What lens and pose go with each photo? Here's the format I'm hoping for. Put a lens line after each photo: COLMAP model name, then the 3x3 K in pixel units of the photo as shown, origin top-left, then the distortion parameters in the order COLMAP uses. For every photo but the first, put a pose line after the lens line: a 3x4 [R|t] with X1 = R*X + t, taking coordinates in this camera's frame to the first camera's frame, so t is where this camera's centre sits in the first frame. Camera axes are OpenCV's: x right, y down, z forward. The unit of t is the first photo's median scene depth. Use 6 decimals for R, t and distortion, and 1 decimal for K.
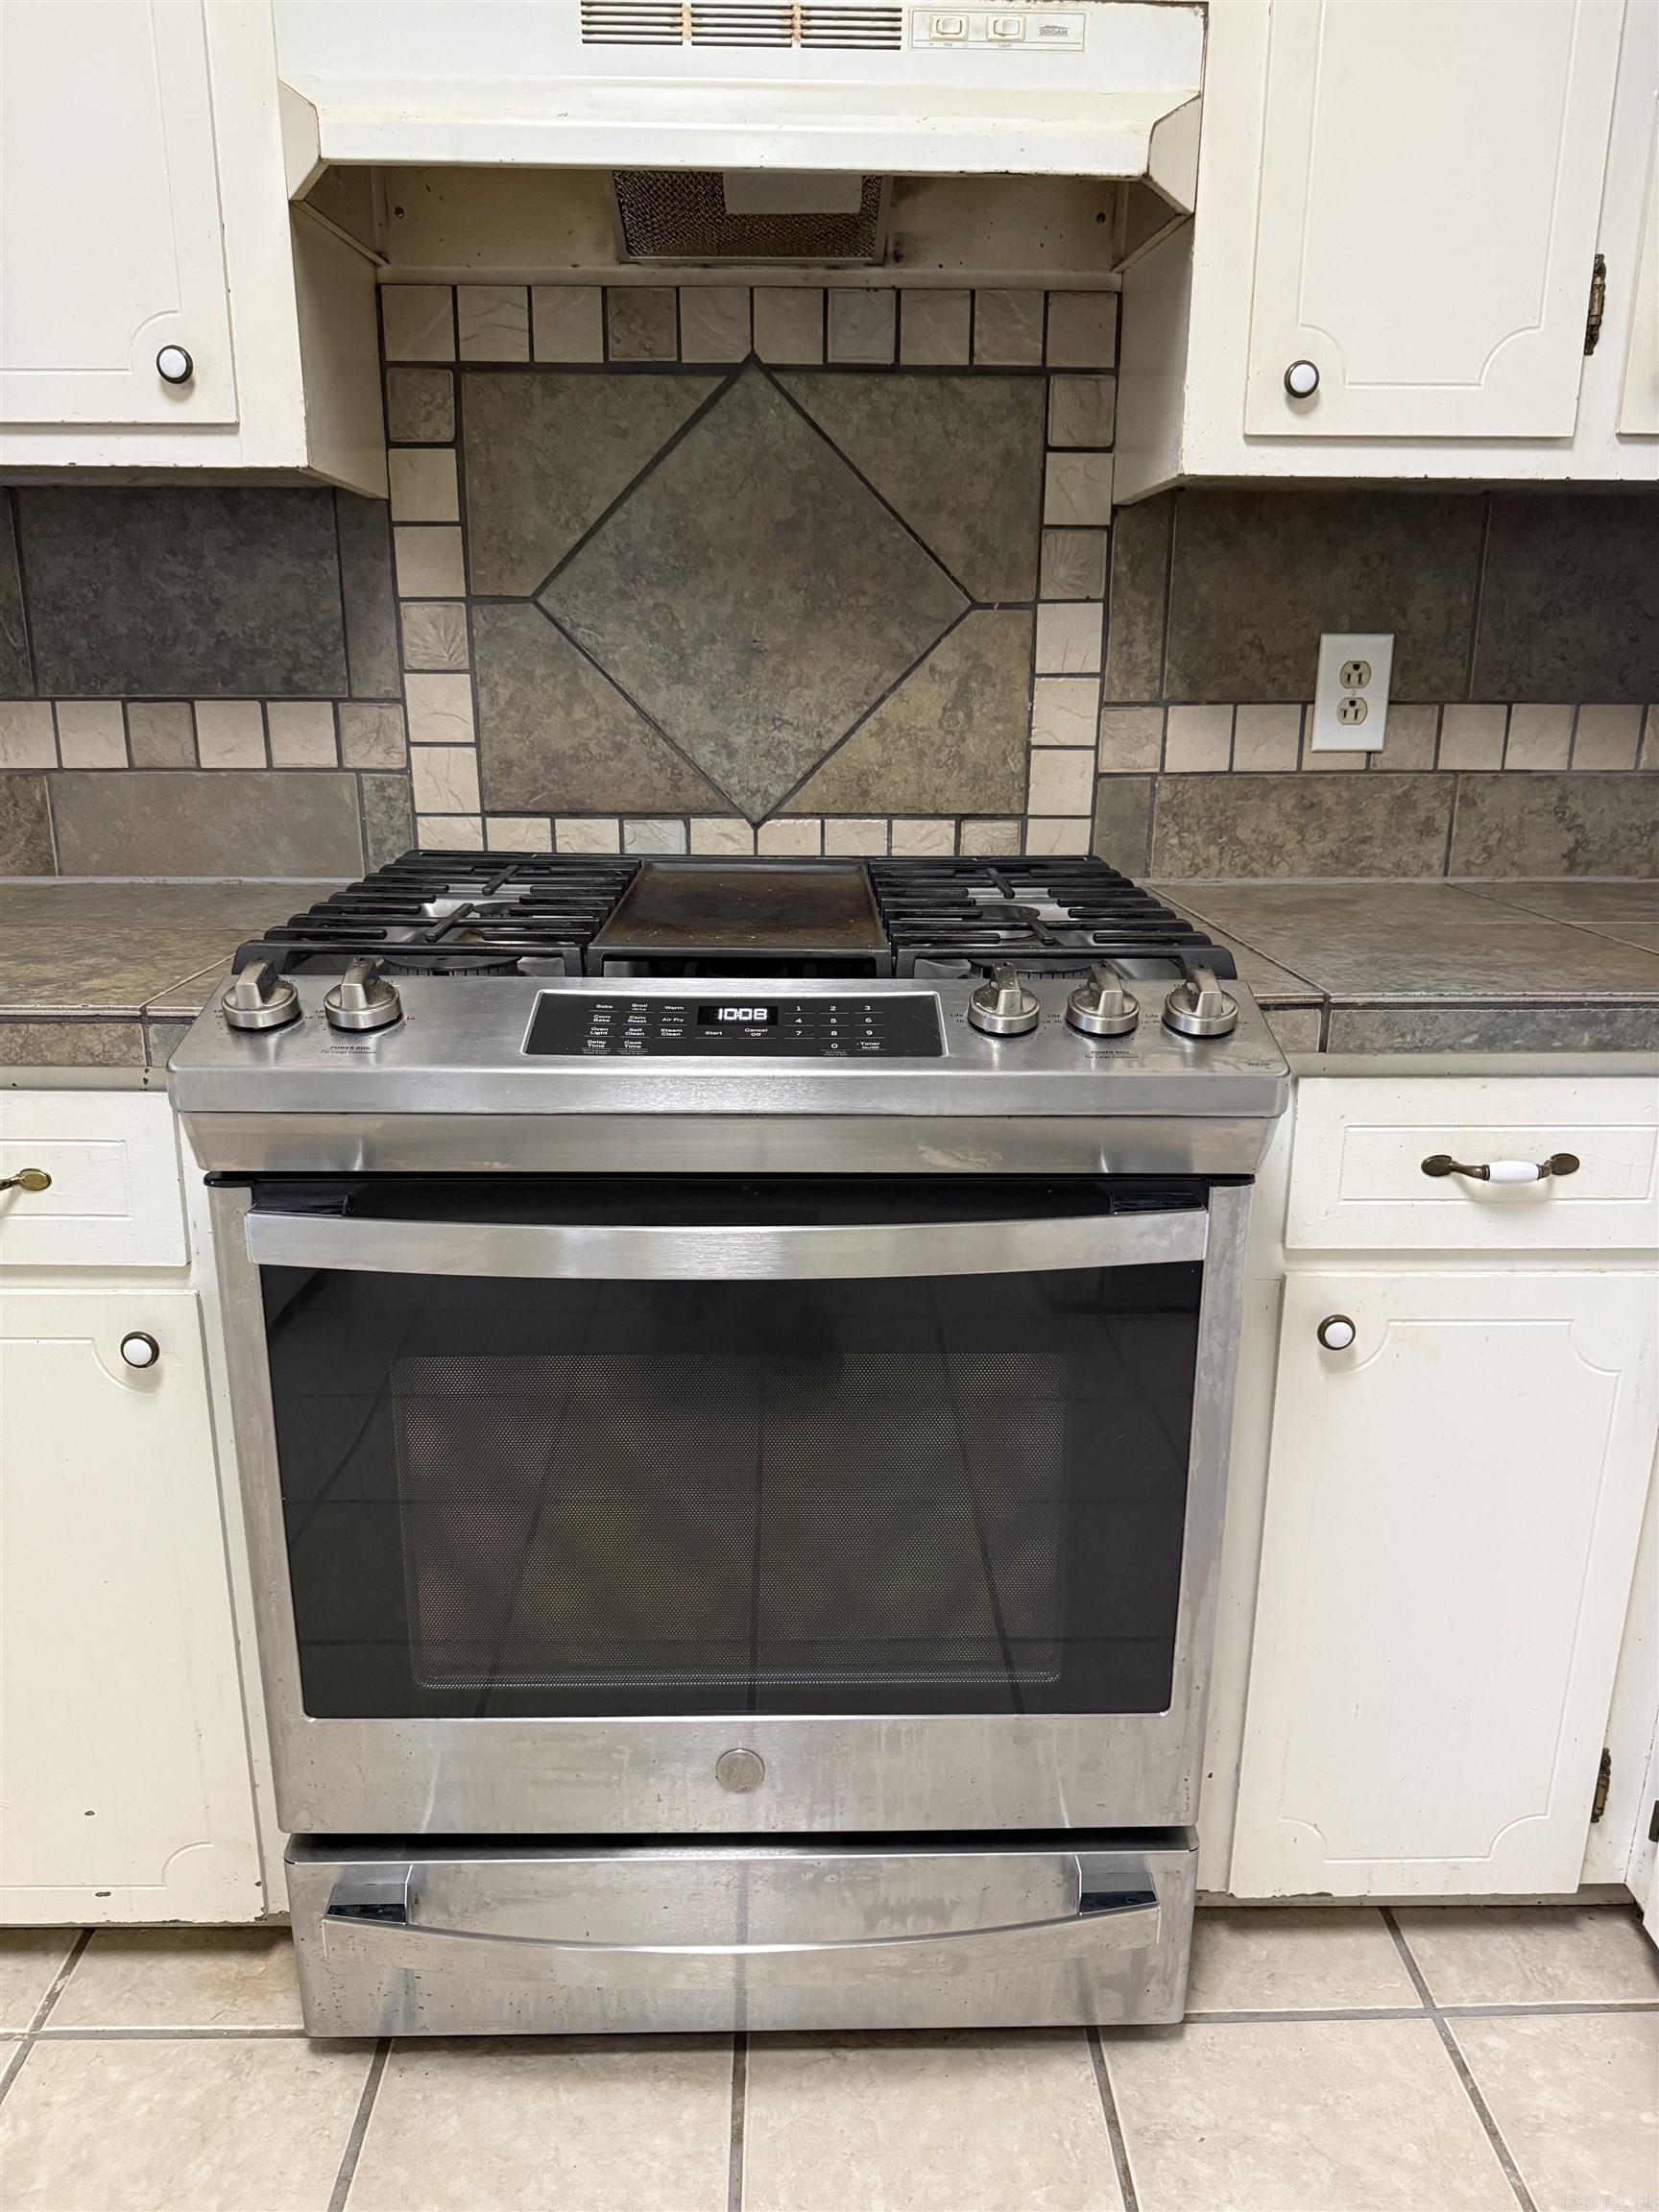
lens RADIAL K [[1571.3, 0, 820.6], [0, 1571.3, 1117.5], [0, 0, 1]] dist [0.064279, -0.074994]
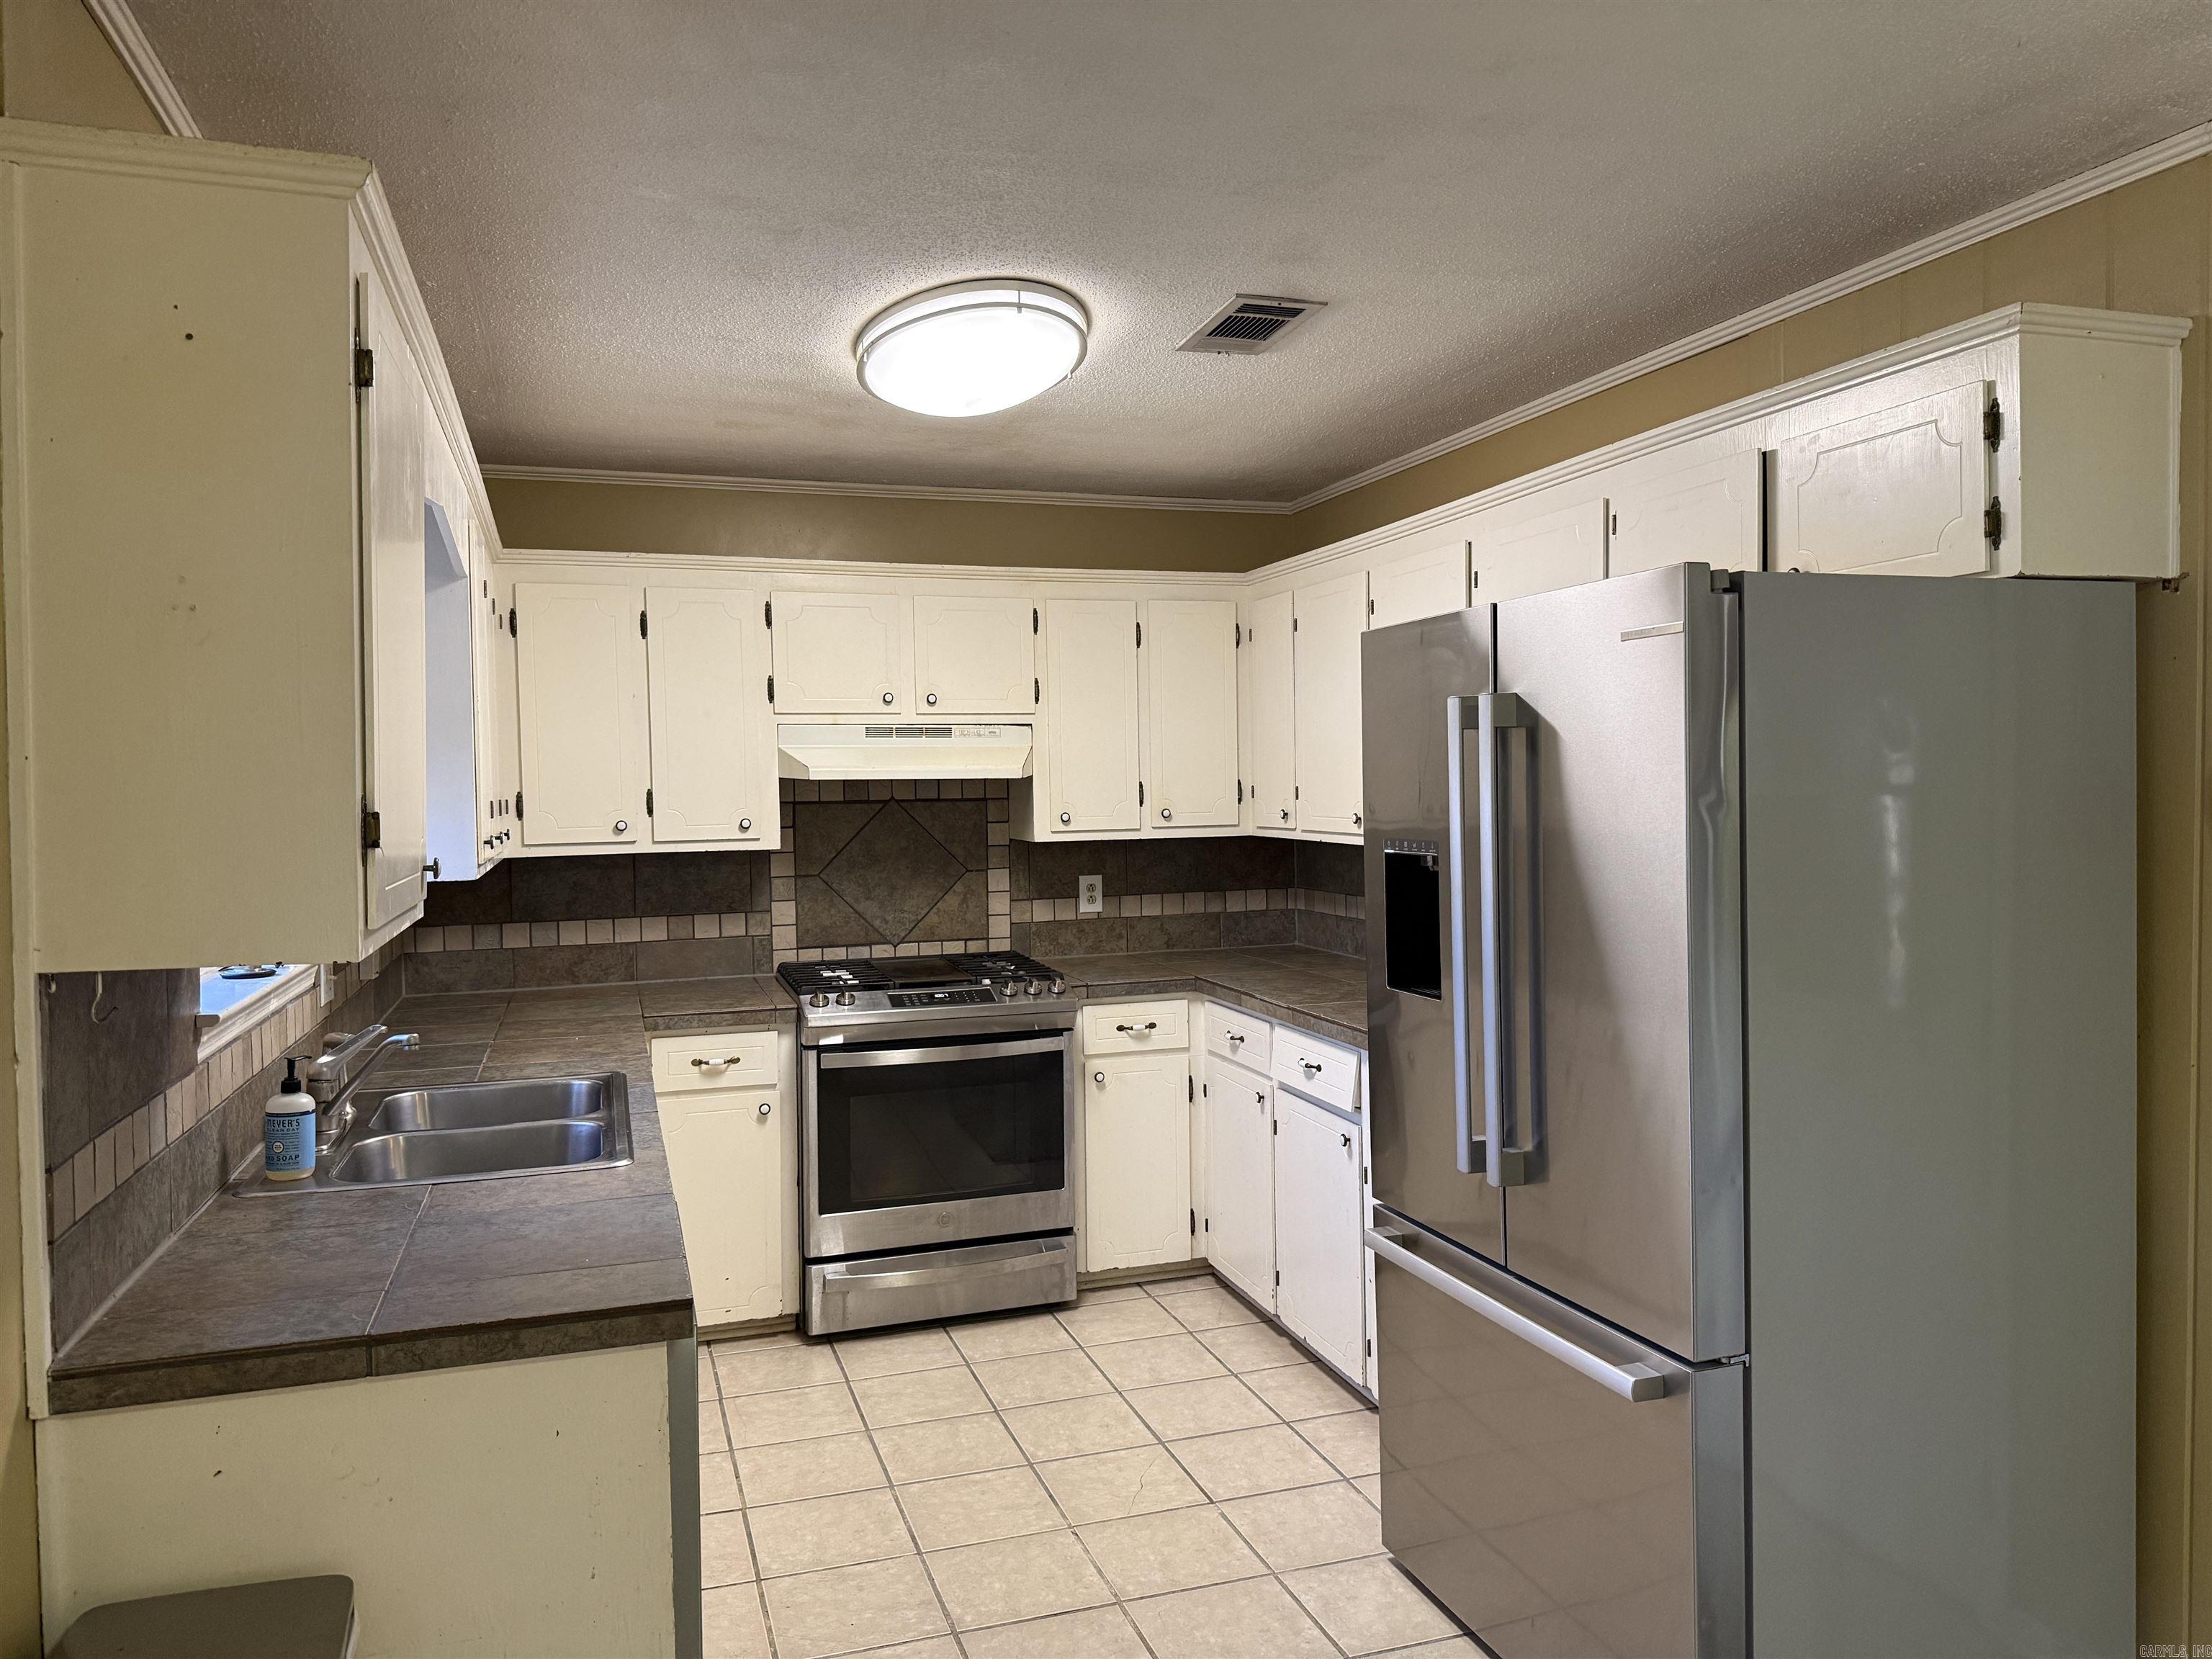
lens RADIAL K [[1571.3, 0, 1129.6], [0, 1571.3, 816.6], [0, 0, 1]] dist [0.064279, -0.074994]
pose [[0.951780, -0.028032, 0.305498, -0.517474], [0.103746, 0.966556, -0.234533, 0.307538], [-0.288707, 0.254919, 0.922857, -1.865295]]
